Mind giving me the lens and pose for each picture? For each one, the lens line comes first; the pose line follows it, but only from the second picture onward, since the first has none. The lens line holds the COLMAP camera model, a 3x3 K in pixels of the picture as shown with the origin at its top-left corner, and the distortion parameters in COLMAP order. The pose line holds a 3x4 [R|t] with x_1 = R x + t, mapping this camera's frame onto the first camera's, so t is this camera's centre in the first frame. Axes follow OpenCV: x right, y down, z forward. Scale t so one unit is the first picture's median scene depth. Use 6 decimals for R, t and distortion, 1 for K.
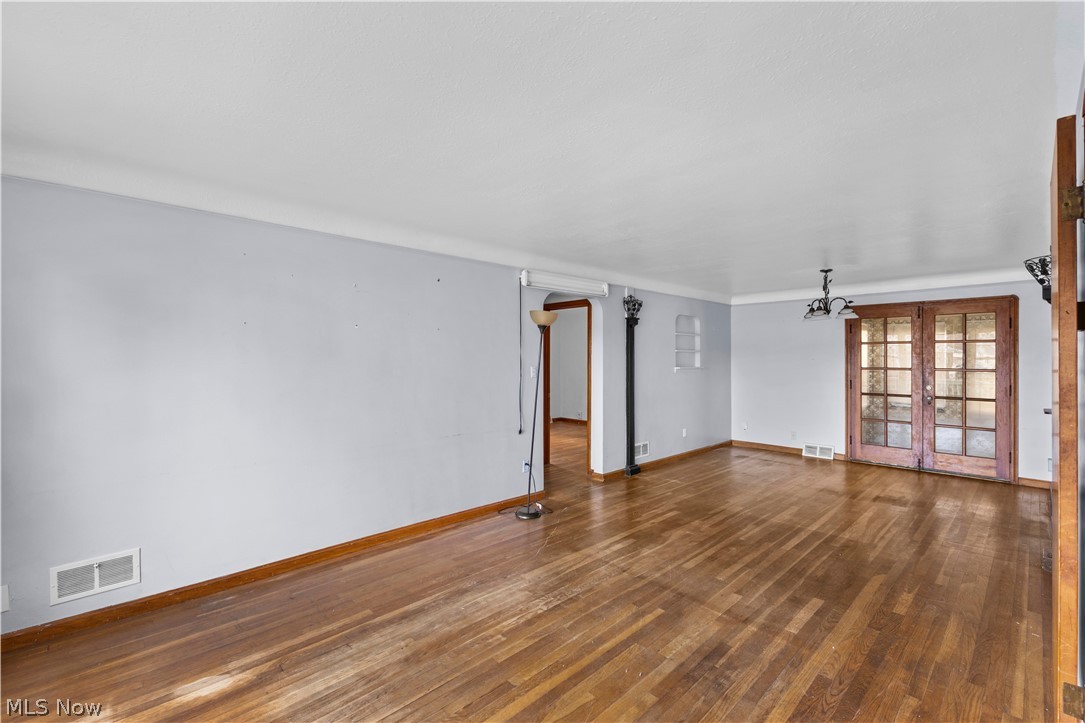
lens RADIAL K [[472.9, 0, 540.8], [0, 472.9, 359.9], [0, 0, 1]] dist [0.011676, 0.000063]
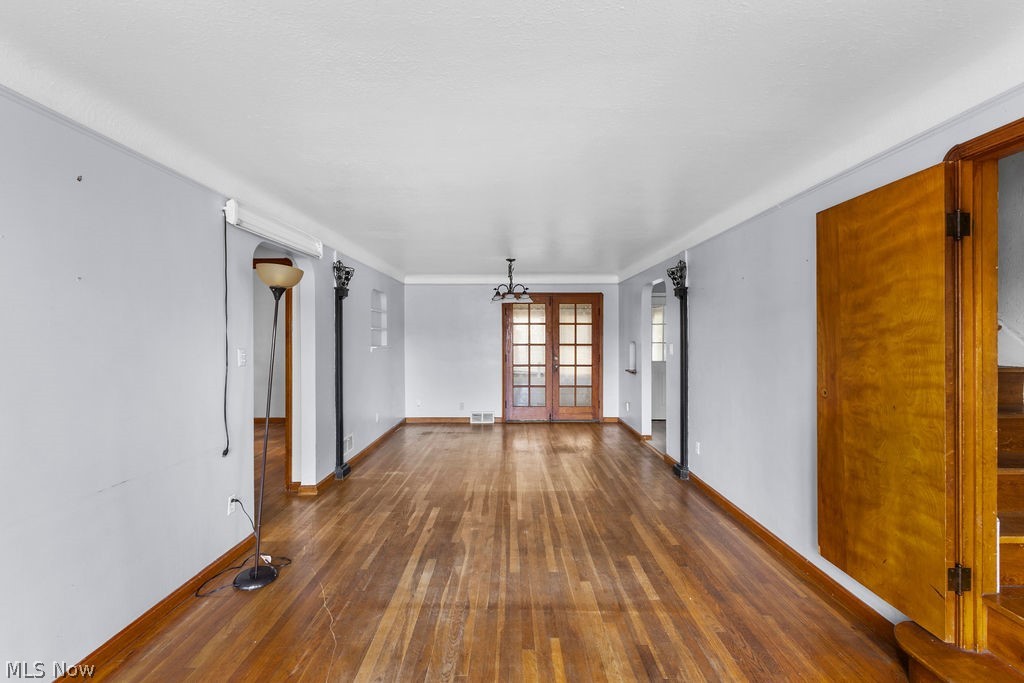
lens RADIAL K [[446.3, 0, 513.4], [0, 446.3, 337.7], [0, 0, 1]] dist [0.011676, 0.000063]
pose [[0.687153, -0.003976, 0.726502, -0.215199], [0.005441, 0.999985, 0.000327, -0.000225], [-0.726493, 0.003728, 0.687164, 0.303281]]
